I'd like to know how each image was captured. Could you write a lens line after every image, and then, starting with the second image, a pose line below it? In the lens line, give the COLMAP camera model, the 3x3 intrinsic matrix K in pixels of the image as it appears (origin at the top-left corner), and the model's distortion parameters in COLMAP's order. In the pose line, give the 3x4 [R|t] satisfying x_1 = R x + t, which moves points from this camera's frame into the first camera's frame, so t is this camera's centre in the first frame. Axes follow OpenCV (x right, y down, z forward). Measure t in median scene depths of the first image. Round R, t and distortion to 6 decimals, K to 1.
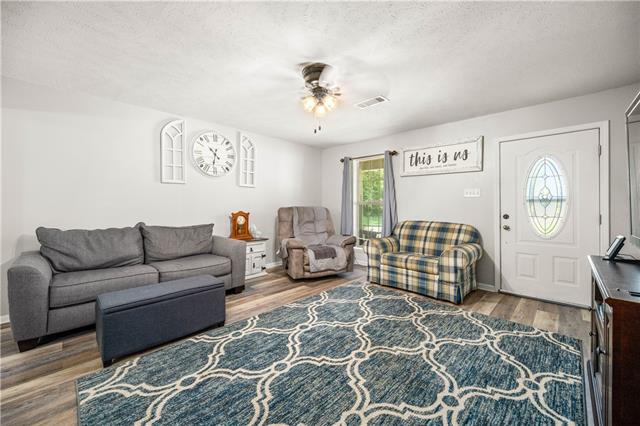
lens RADIAL K [[255.6, 0, 322.3], [0, 255.6, 215.0], [0, 0, 1]] dist [-0.000745, -0.000002]
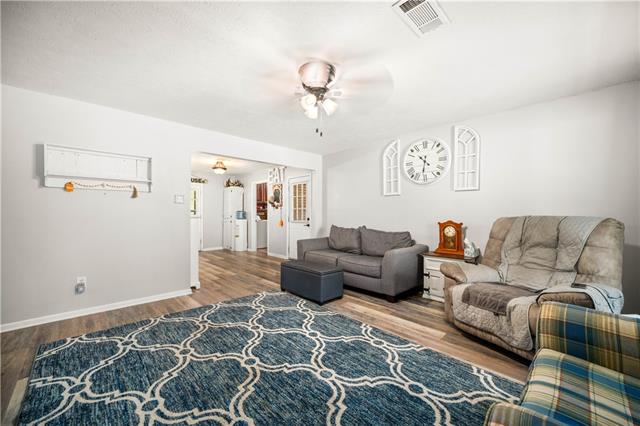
lens RADIAL K [[255.6, 0, 322.3], [0, 255.6, 215.0], [0, 0, 1]] dist [-0.000745, -0.000002]
pose [[-0.042188, 0.006219, -0.999090, 0.813370], [-0.039732, 0.999179, 0.007898, -0.035004], [0.998319, 0.040029, -0.041906, 0.930120]]
